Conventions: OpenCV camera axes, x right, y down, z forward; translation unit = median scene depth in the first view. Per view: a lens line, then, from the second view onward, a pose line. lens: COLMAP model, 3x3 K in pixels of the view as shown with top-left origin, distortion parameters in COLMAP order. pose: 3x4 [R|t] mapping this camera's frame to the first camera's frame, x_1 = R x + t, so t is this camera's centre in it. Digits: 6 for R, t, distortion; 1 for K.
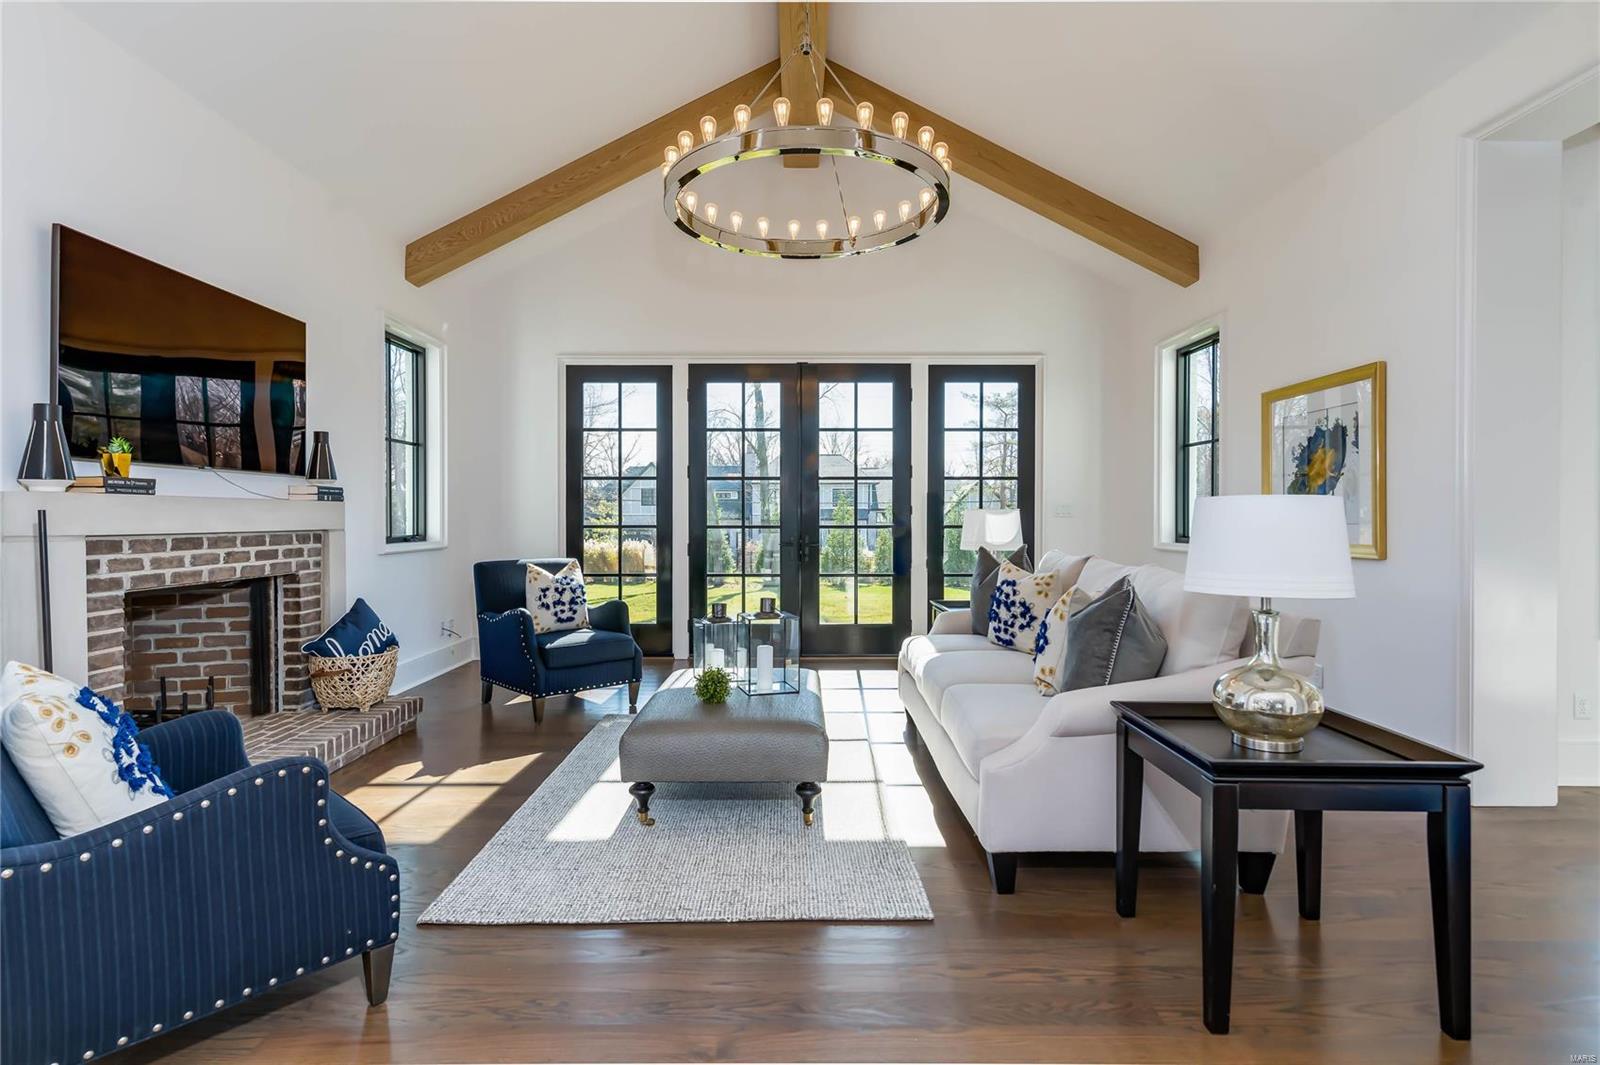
lens RADIAL K [[799.2, 0, 799.1], [0, 799.2, 530.2], [0, 0, 1]] dist [0.001831, -0.000408]
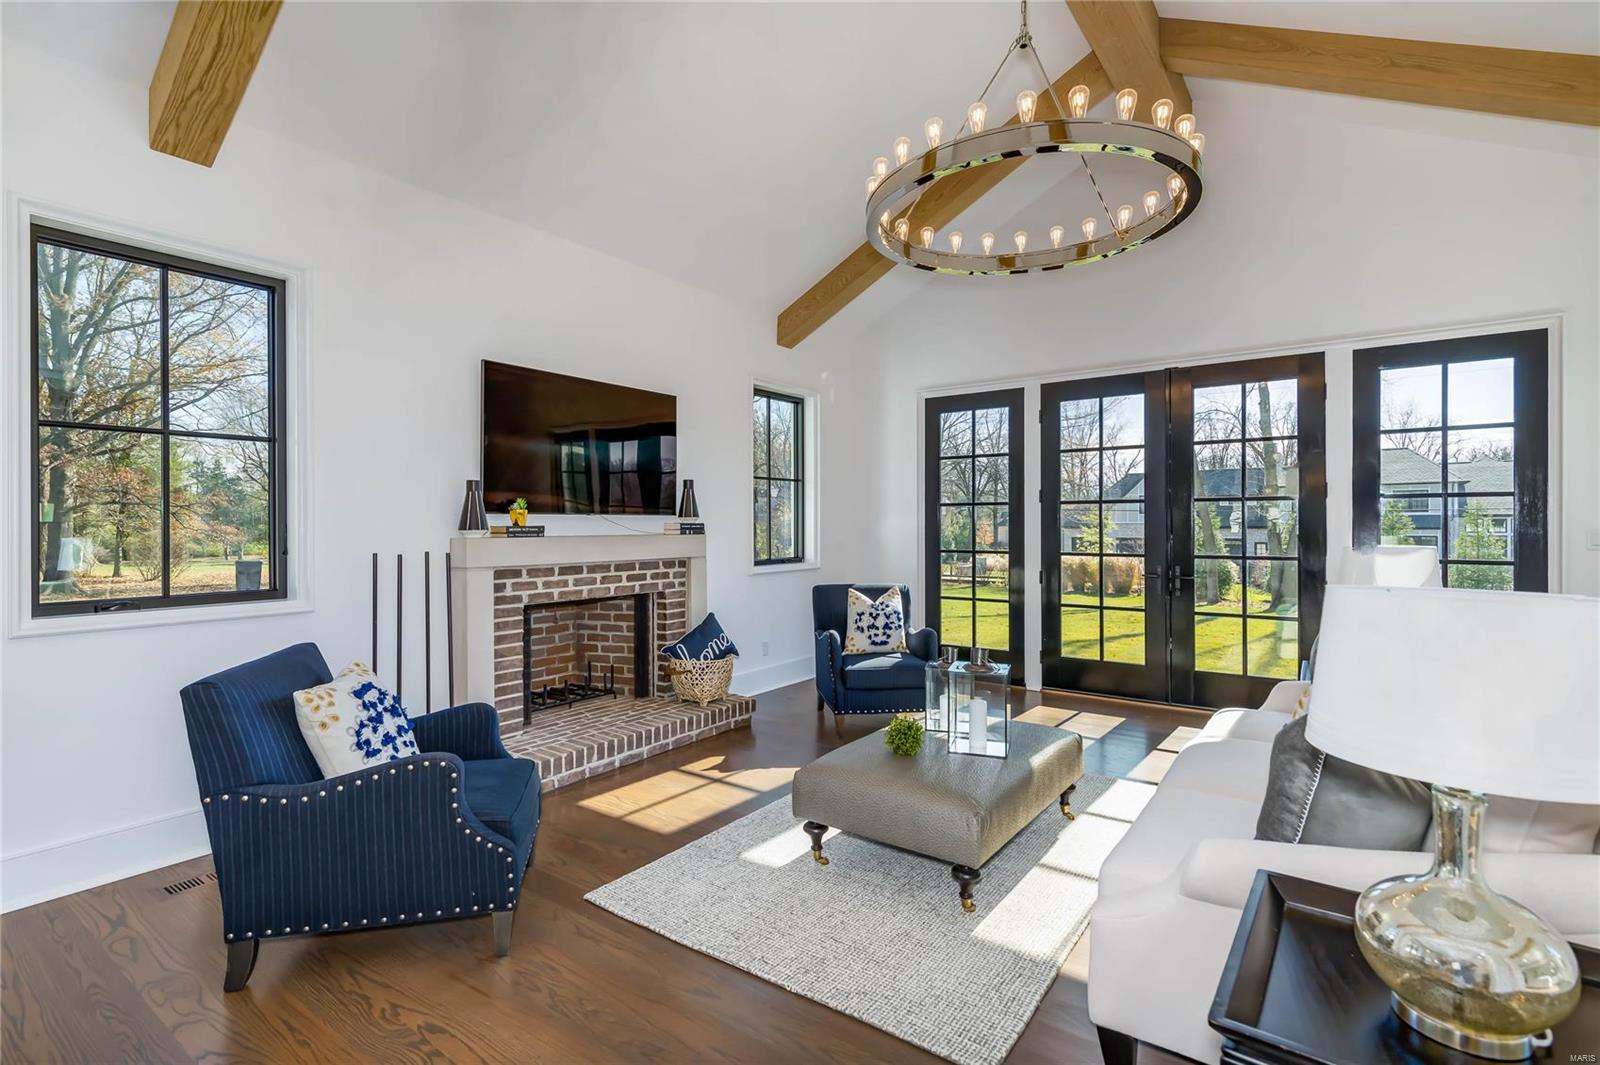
lens RADIAL K [[761.3, 0, 793.7], [0, 761.3, 523.5], [0, 0, 1]] dist [0.003449, -0.000058]
pose [[0.800637, -0.001648, -0.599147, 0.273878], [-0.007699, 0.999885, -0.013039, -0.040940], [0.599100, 0.015052, 0.800533, 0.139653]]
